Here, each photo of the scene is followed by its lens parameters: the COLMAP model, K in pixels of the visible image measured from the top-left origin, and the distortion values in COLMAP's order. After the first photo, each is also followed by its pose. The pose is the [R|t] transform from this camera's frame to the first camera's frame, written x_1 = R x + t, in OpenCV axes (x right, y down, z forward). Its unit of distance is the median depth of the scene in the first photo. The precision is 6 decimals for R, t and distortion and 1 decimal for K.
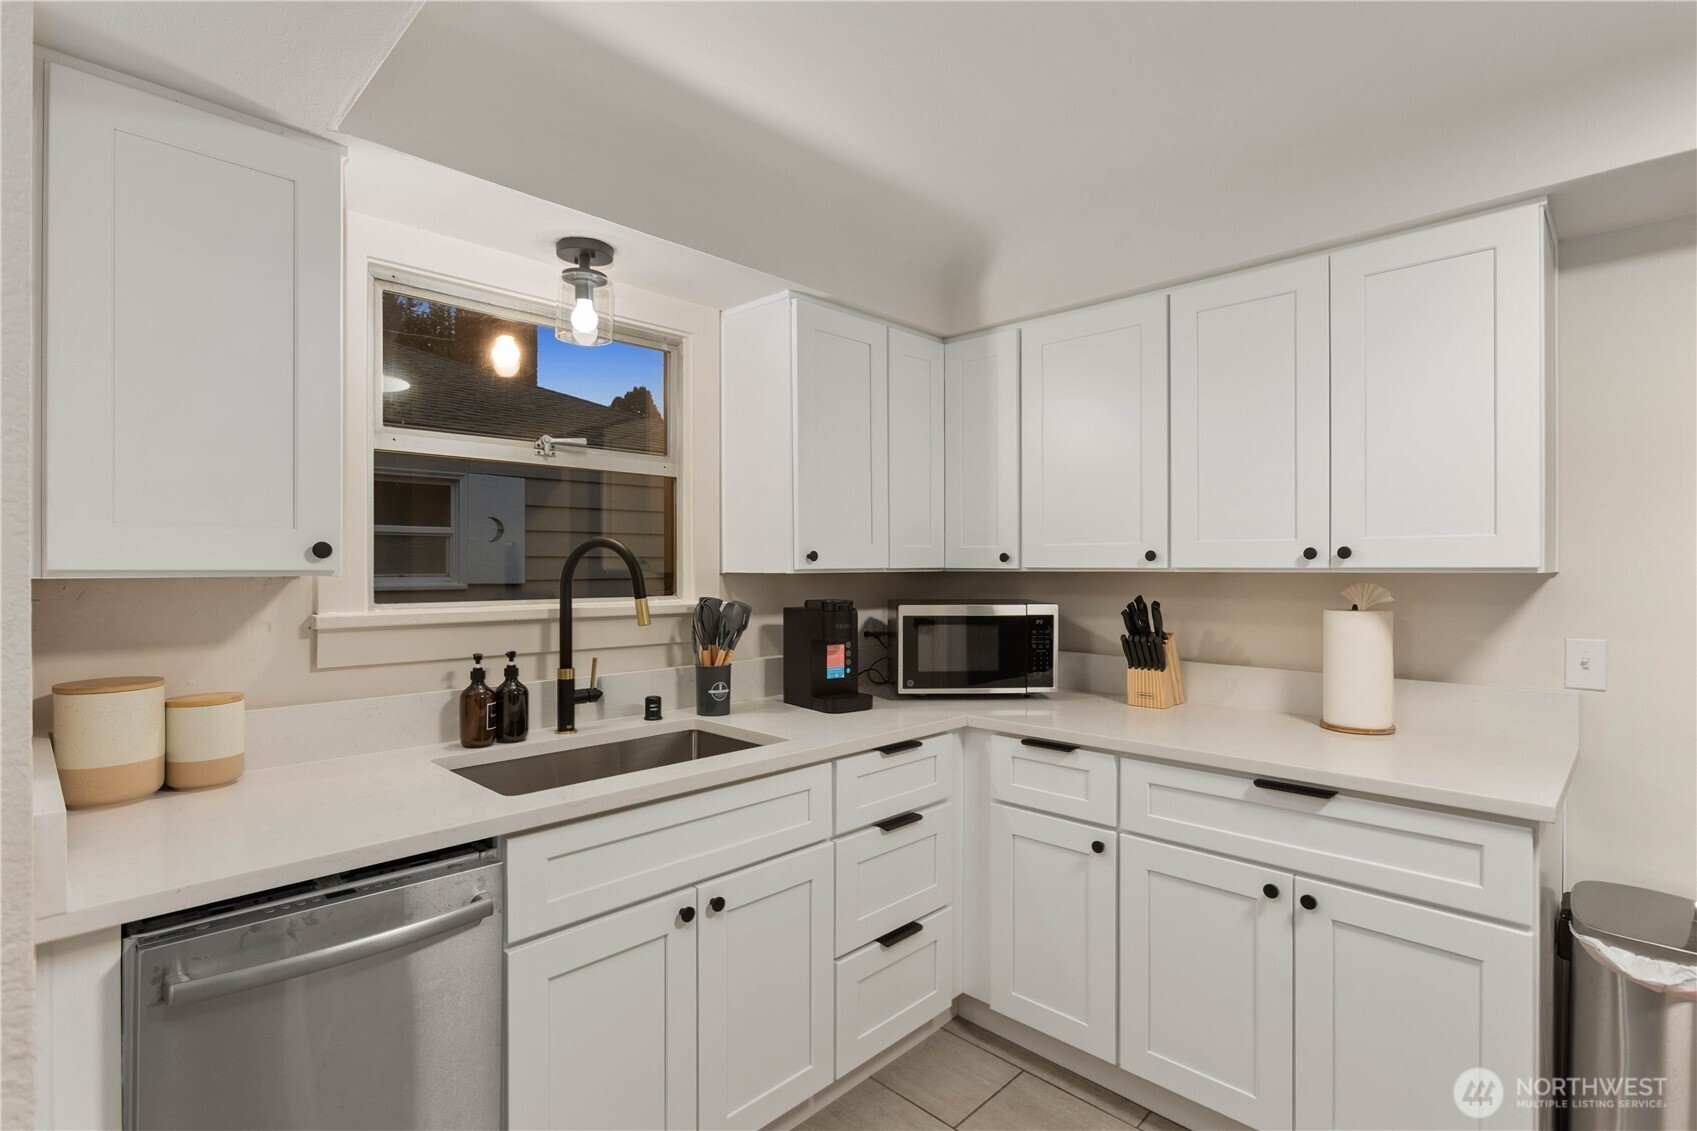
lens RADIAL K [[826.7, 0, 848.5], [0, 826.7, 565.5], [0, 0, 1]] dist [0.027426, 0.000612]
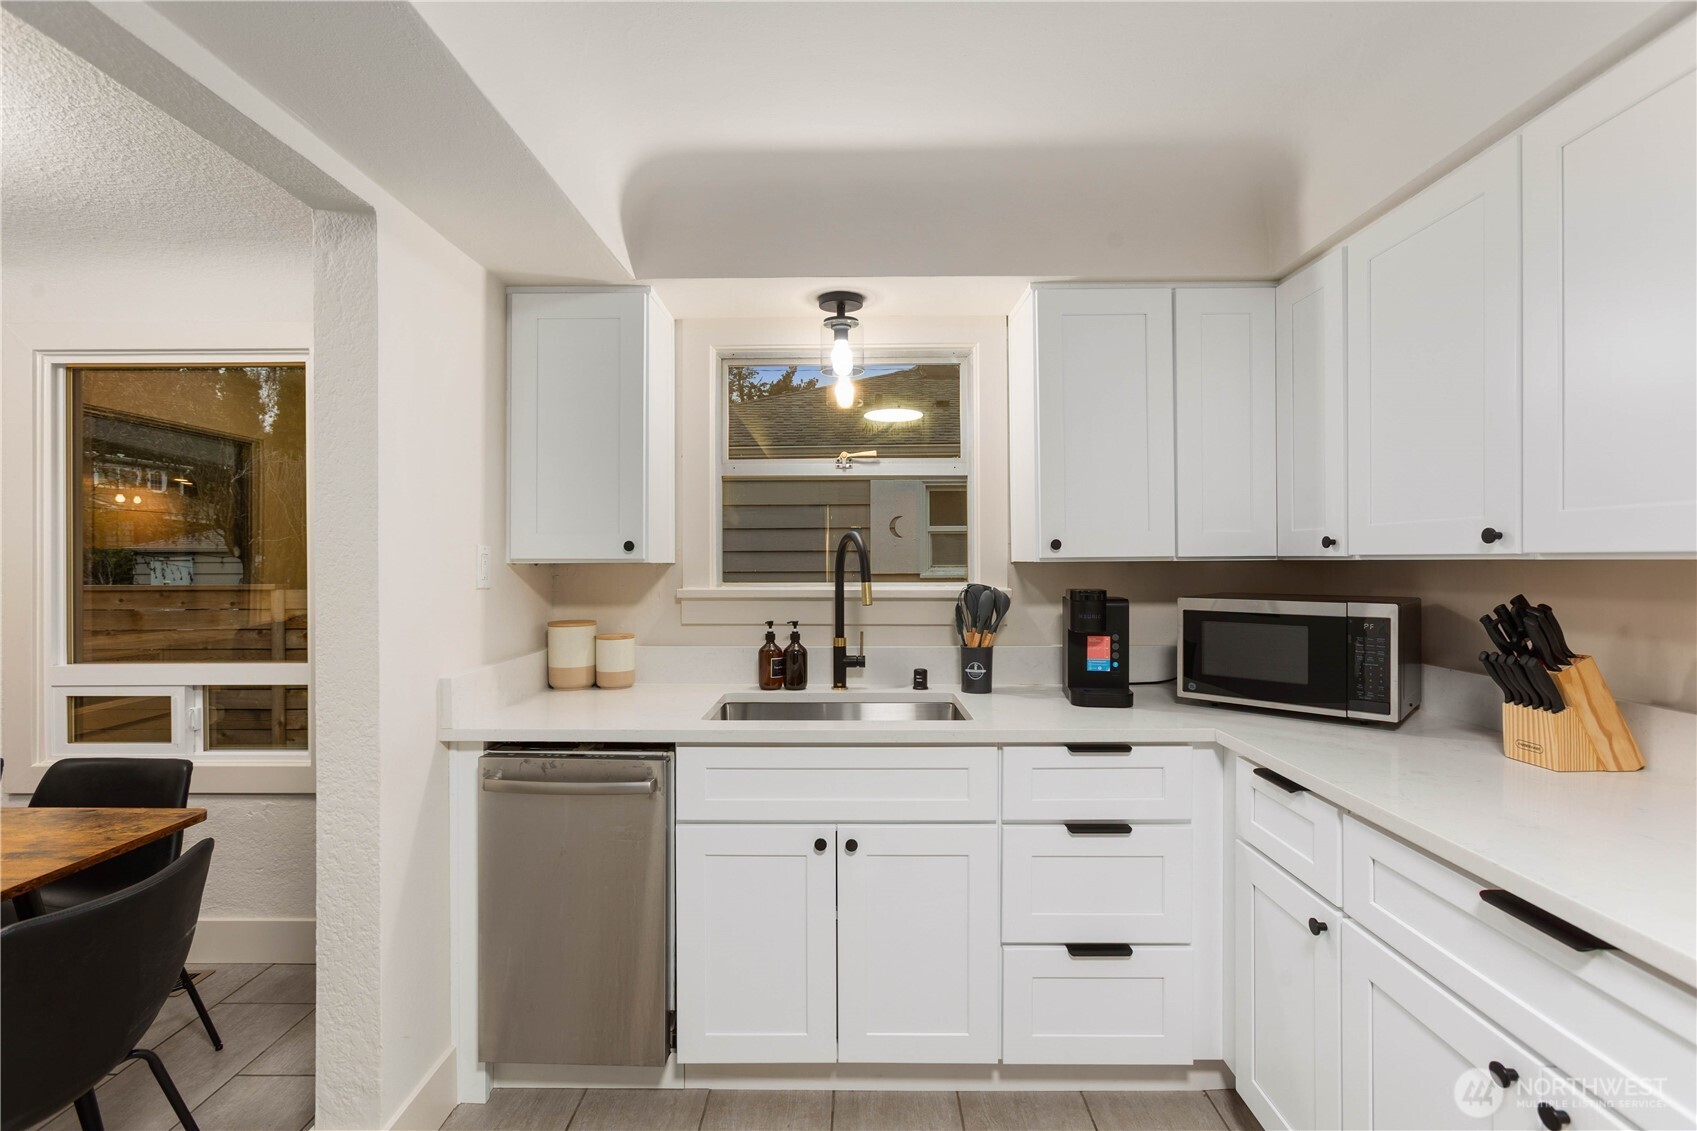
lens RADIAL K [[765.3, 0, 850.2], [0, 765.3, 559.4], [0, 0, 1]] dist [-0.001668, 0.052145]
pose [[0.701735, -0.002113, -0.712435, 0.459071], [0.004879, 0.999986, 0.001841, 0.003824], [0.712422, -0.004768, 0.701735, 0.188254]]
